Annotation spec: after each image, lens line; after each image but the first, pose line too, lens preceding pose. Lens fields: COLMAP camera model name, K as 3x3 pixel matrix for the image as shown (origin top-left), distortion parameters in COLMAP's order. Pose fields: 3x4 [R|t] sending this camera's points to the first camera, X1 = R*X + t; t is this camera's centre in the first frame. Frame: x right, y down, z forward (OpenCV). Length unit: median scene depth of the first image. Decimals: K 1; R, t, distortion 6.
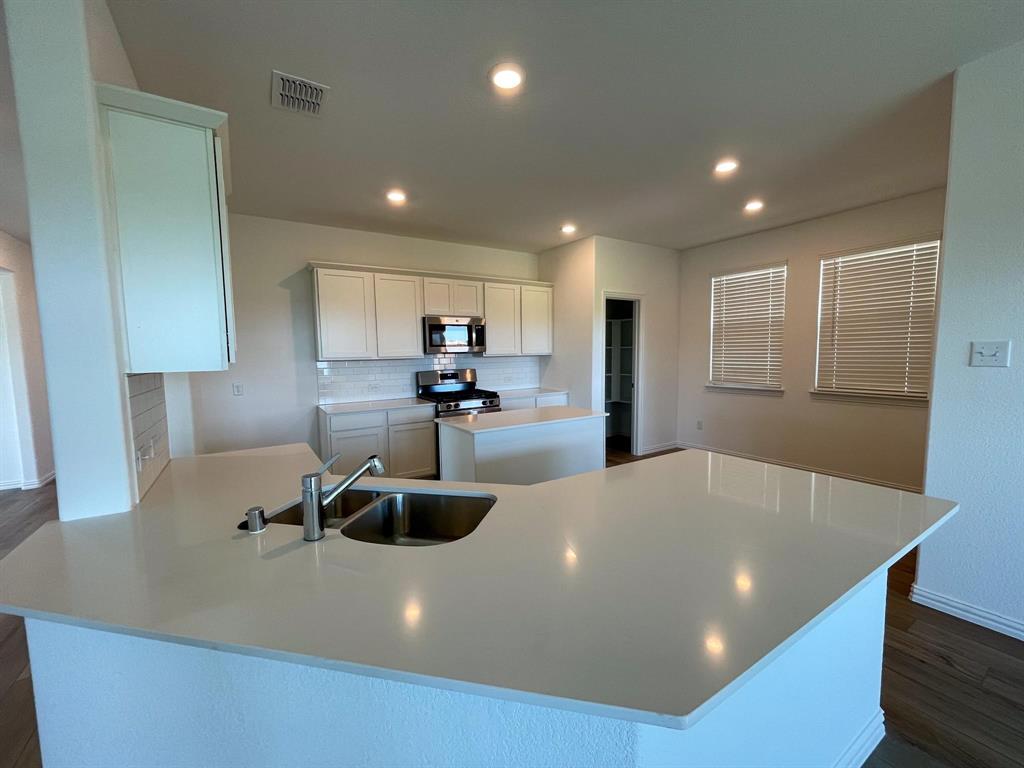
lens RADIAL K [[415.0, 0, 509.4], [0, 415.0, 387.7], [0, 0, 1]] dist [-0.001287, 0.001941]
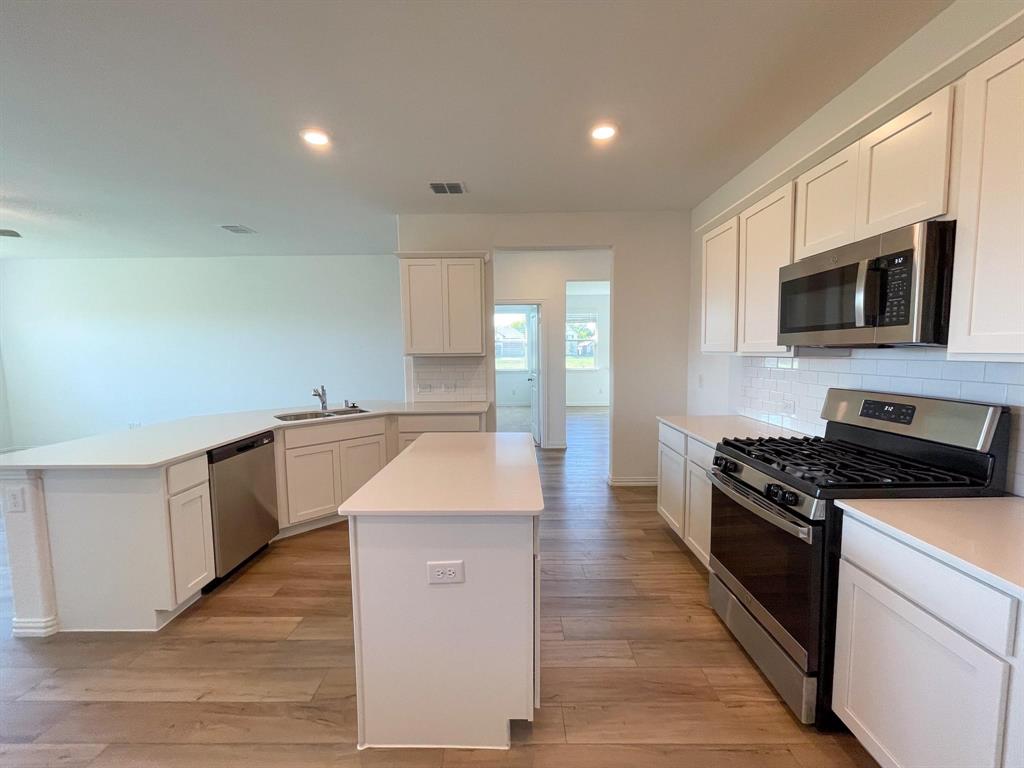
lens RADIAL K [[415.0, 0, 512.4], [0, 415.0, 383.1], [0, 0, 1]] dist [-0.001287, 0.001941]
pose [[-0.549261, 0.093229, -0.830434, 0.360717], [-0.049113, 0.988438, 0.143452, -0.096665], [0.834207, 0.119577, -0.538331, 1.020960]]
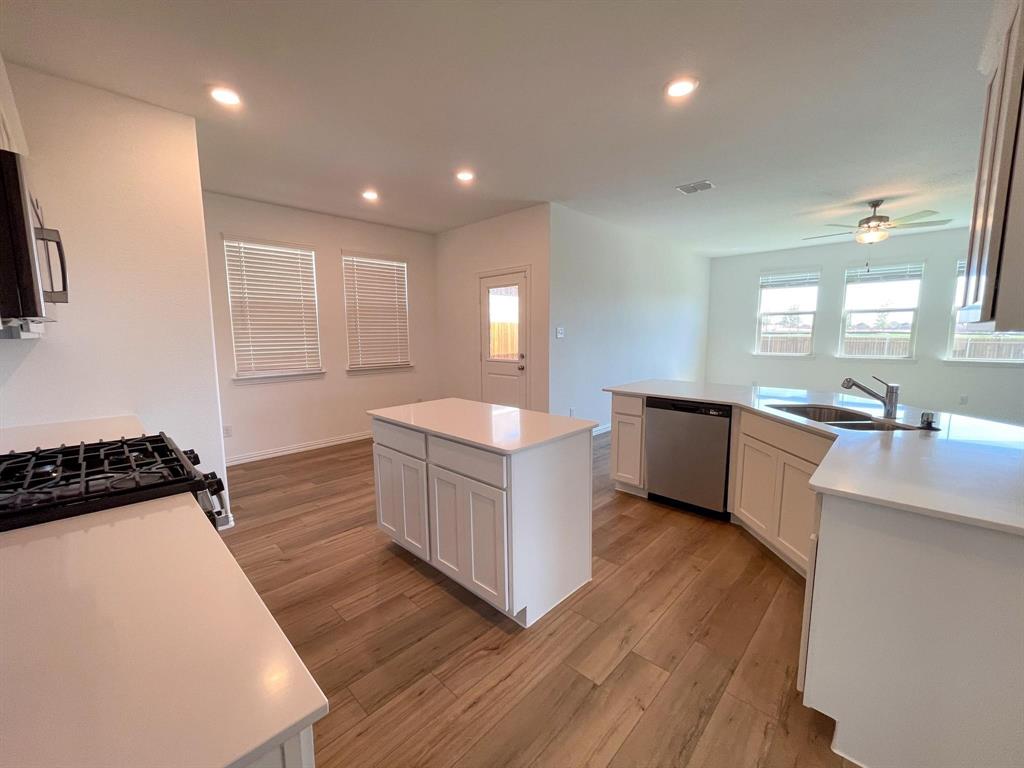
lens RADIAL K [[415.0, 0, 508.5], [0, 415.0, 384.9], [0, 0, 1]] dist [-0.001287, 0.001941]
pose [[-0.225905, -0.105127, 0.968460, -0.491459], [0.096456, 0.986861, 0.129624, -0.054570], [-0.969362, 0.122697, -0.212797, 0.812055]]
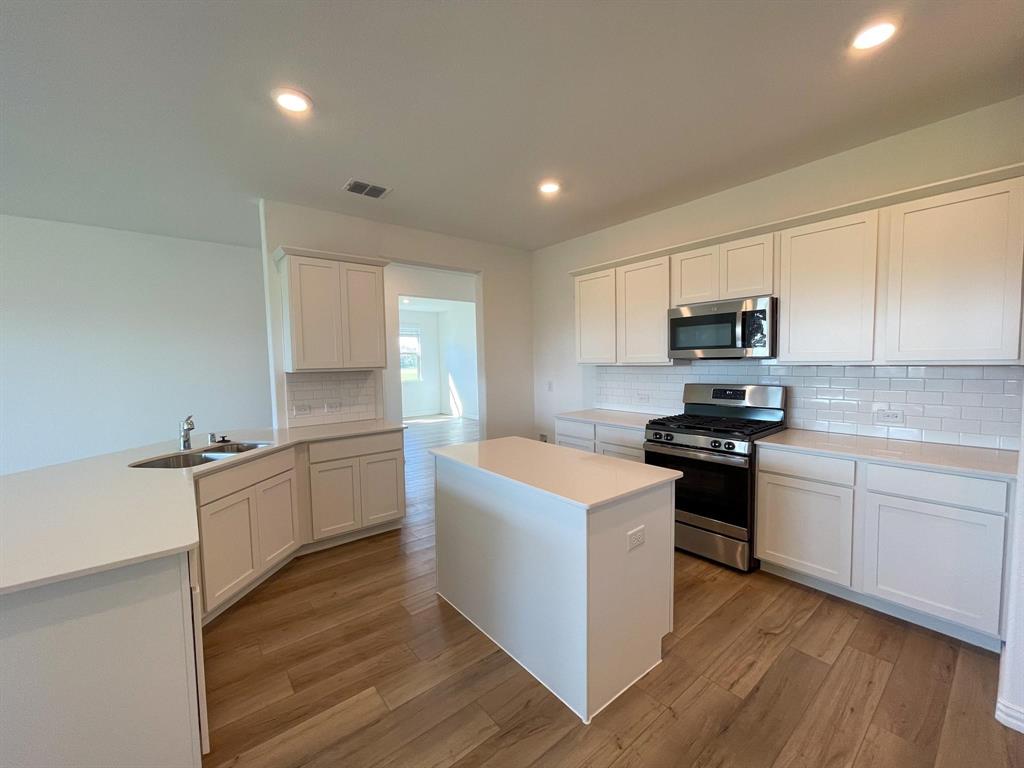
lens RADIAL K [[415.0, 0, 509.7], [0, 415.0, 382.5], [0, 0, 1]] dist [-0.001287, 0.001941]
pose [[0.104624, 0.074687, -0.991703, 0.510063], [-0.068593, 0.995343, 0.067724, -0.073235], [0.992144, 0.060938, 0.109260, 0.652811]]
